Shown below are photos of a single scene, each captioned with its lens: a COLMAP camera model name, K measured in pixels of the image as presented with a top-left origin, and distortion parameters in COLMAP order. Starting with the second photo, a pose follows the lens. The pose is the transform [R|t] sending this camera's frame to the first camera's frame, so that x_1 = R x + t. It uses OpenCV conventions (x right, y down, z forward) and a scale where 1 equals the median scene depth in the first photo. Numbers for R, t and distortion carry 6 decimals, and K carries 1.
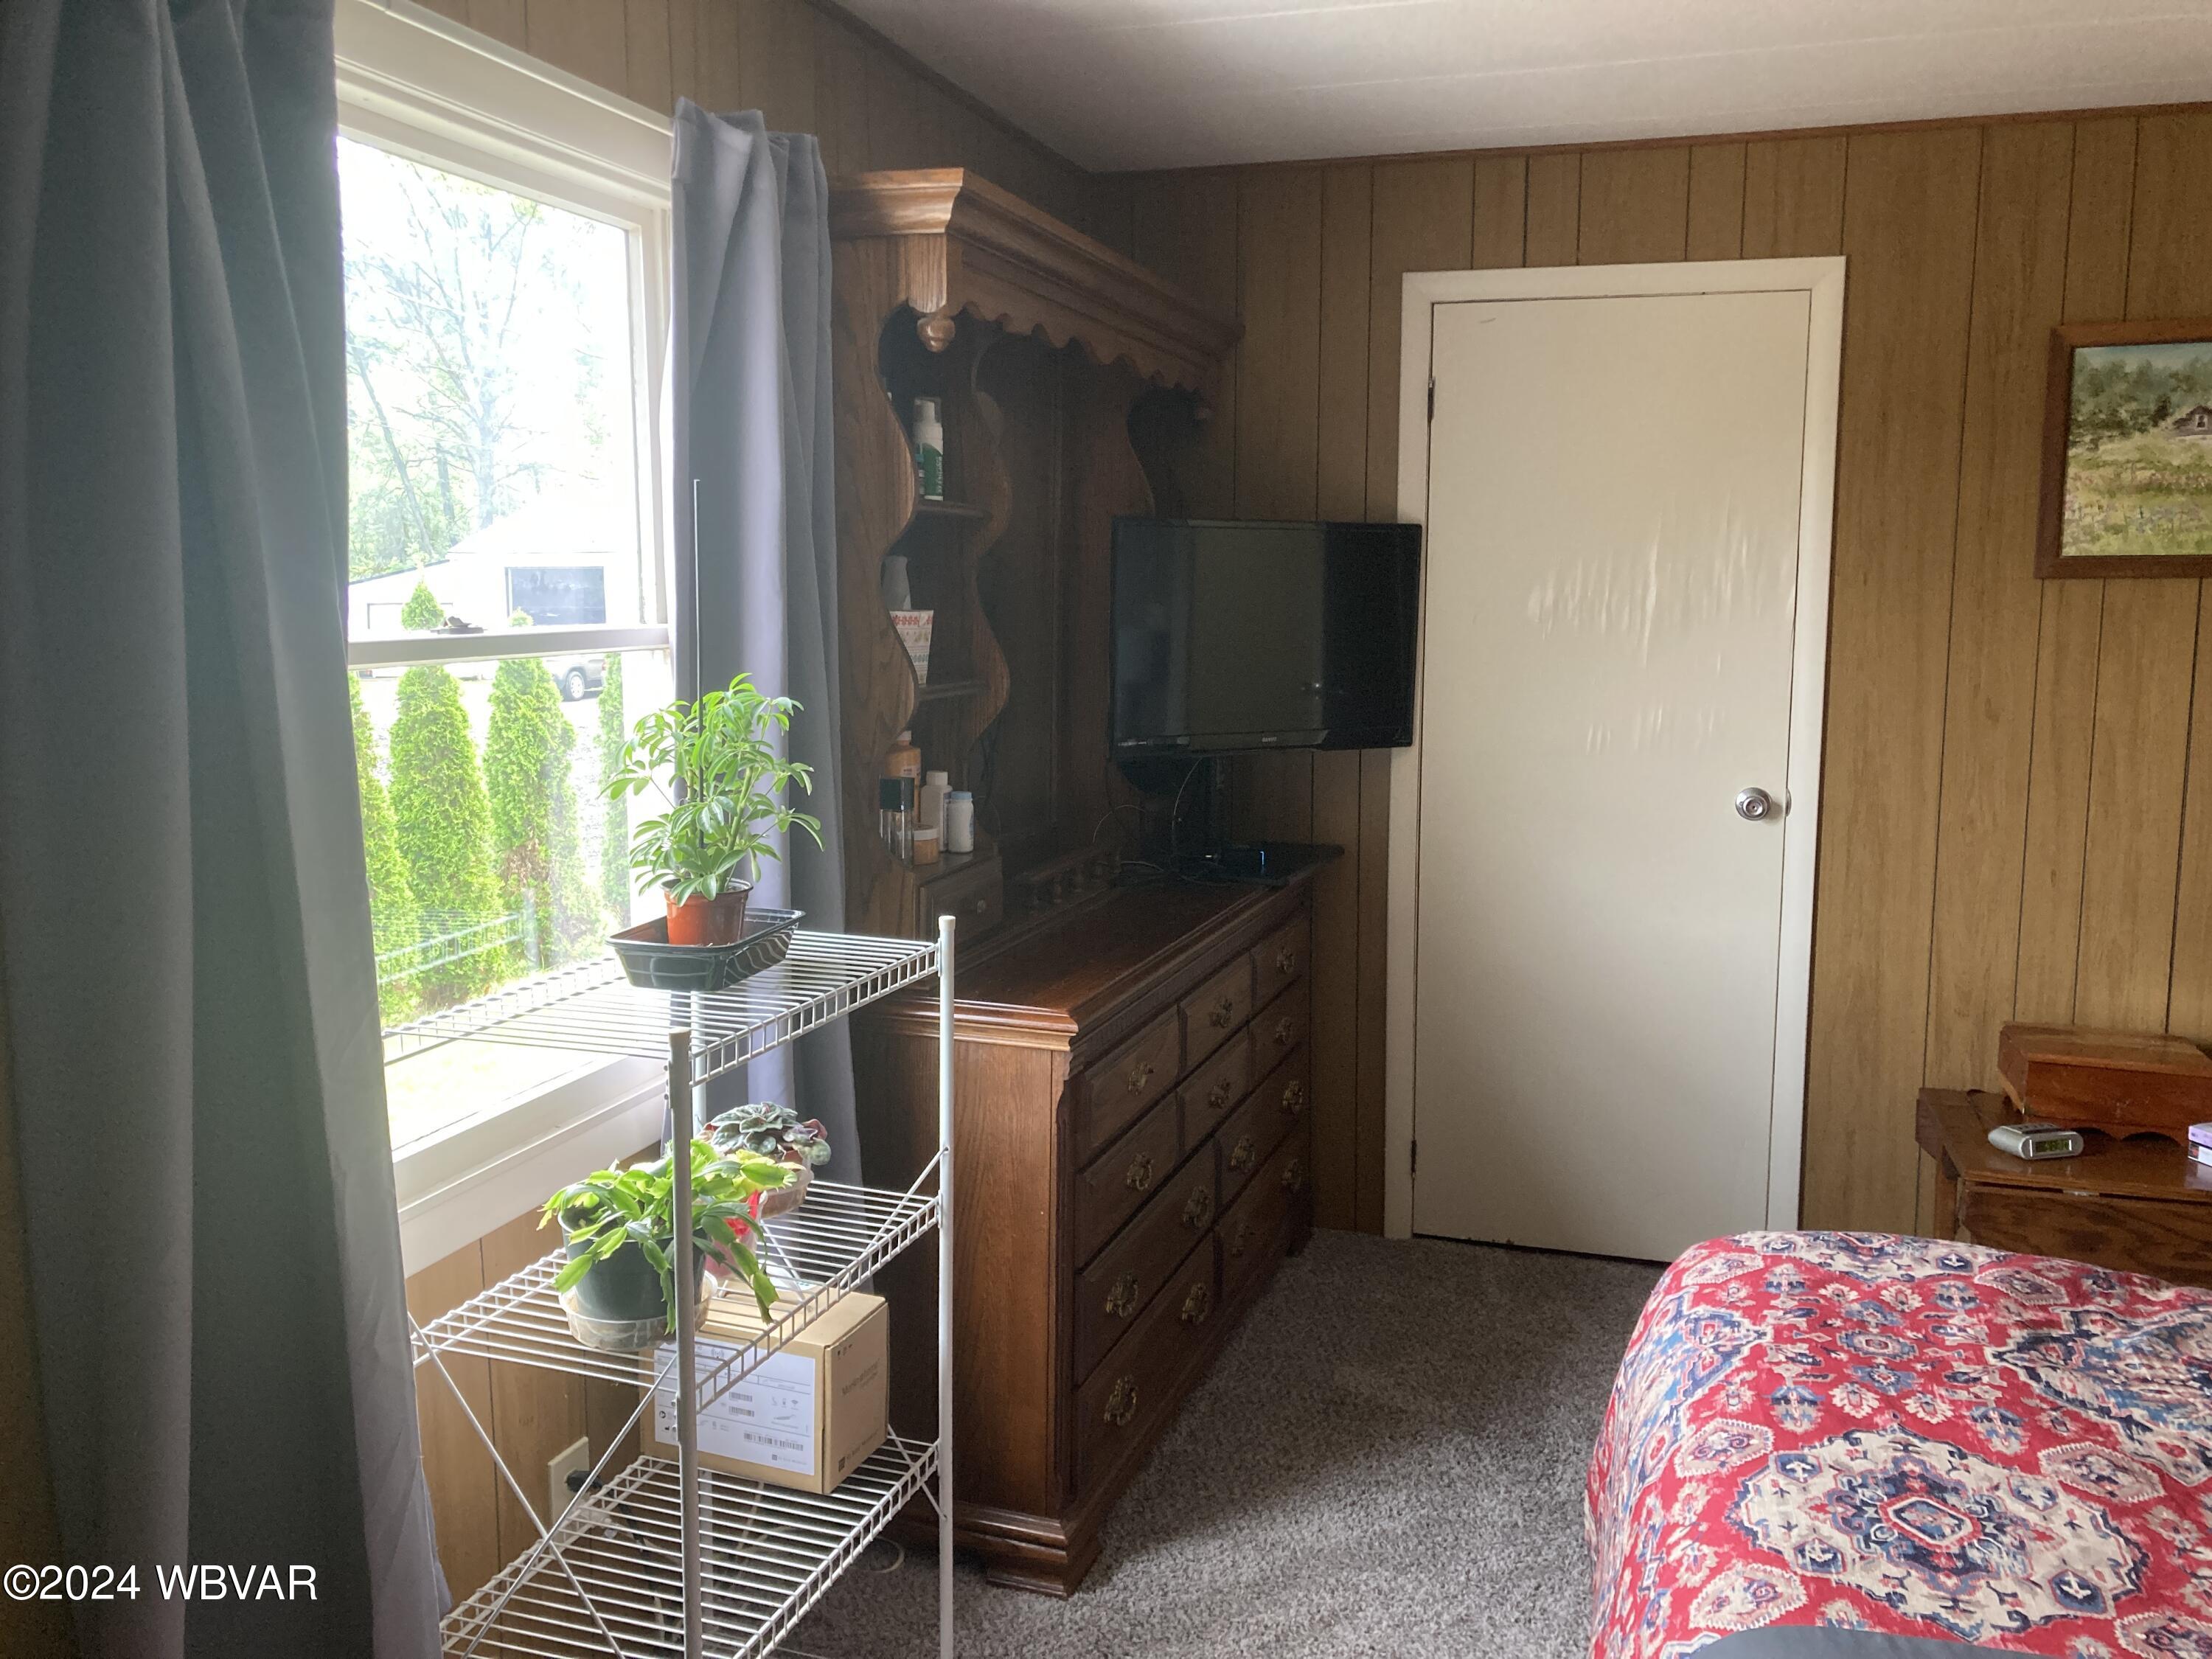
lens RADIAL K [[1799.5, 0, 1097.9], [0, 1799.5, 818.3], [0, 0, 1]] dist [0.025490, -0.020505]
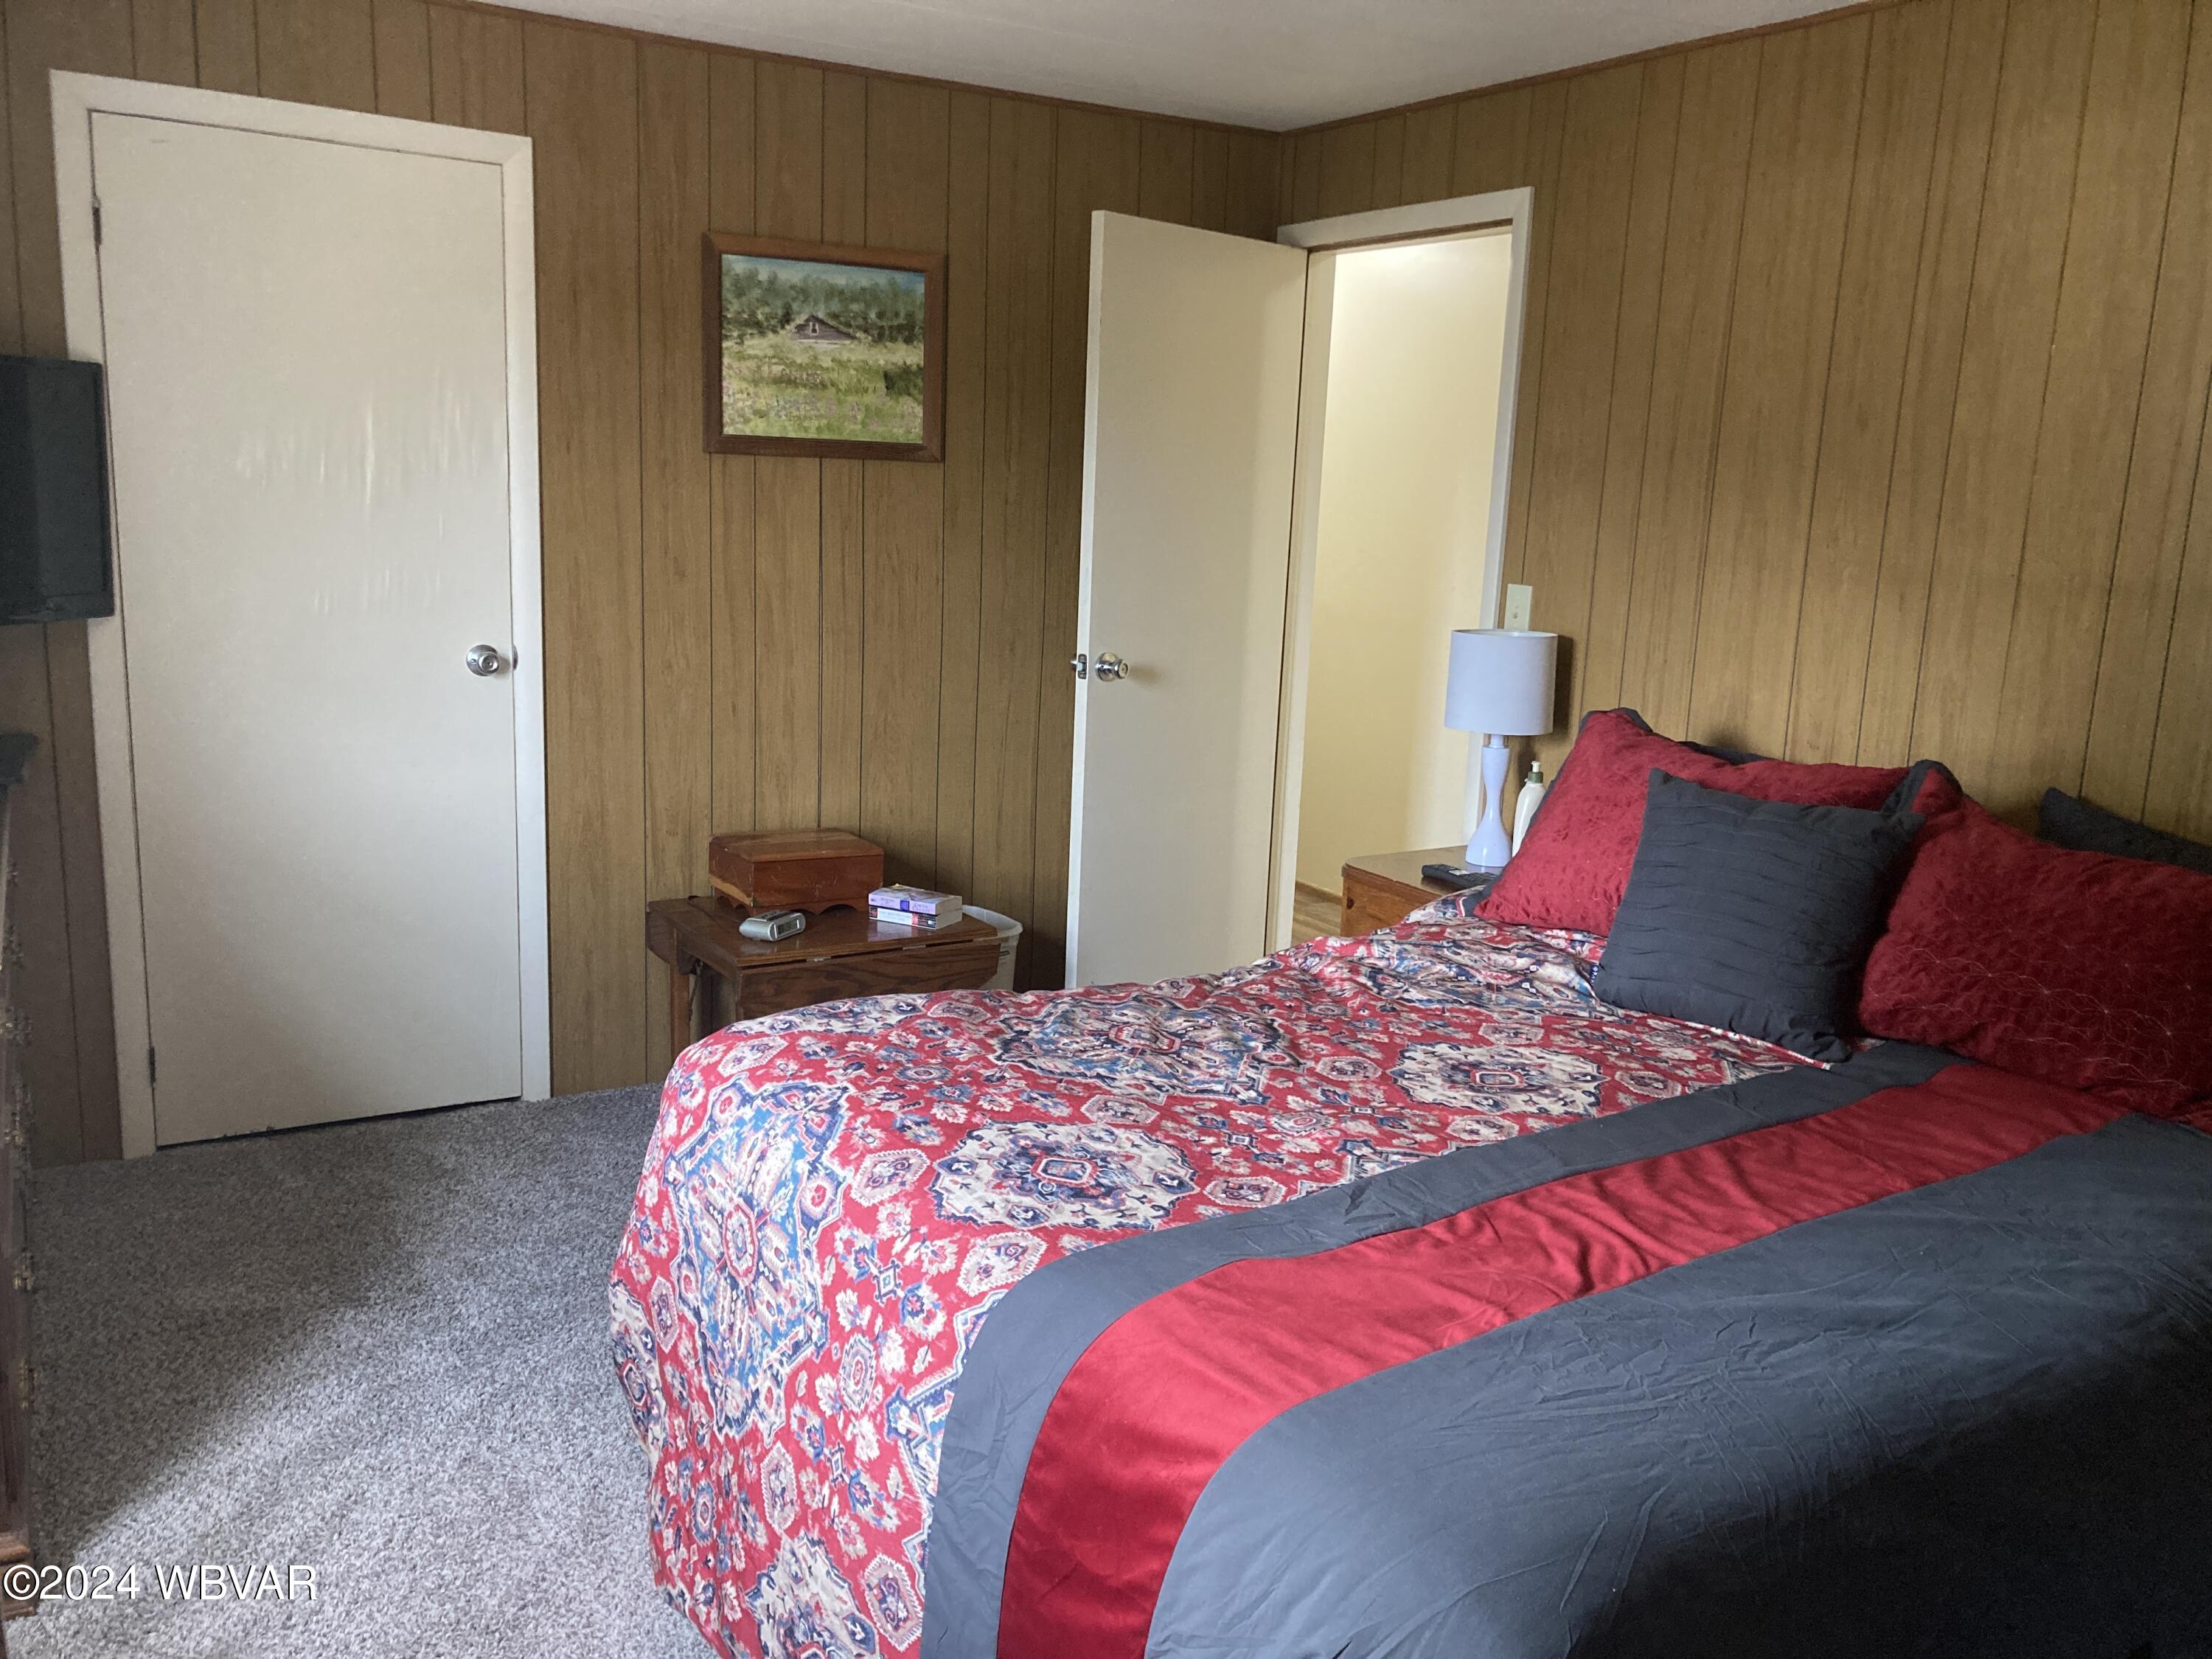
lens RADIAL K [[1799.5, 0, 1071.9], [0, 1799.5, 846.8], [0, 0, 1]] dist [0.025490, -0.020505]
pose [[0.655912, -0.129582, 0.743632, -0.270961], [0.059811, 0.990979, 0.119927, -0.007969], [-0.752464, -0.034184, 0.657745, 0.061054]]
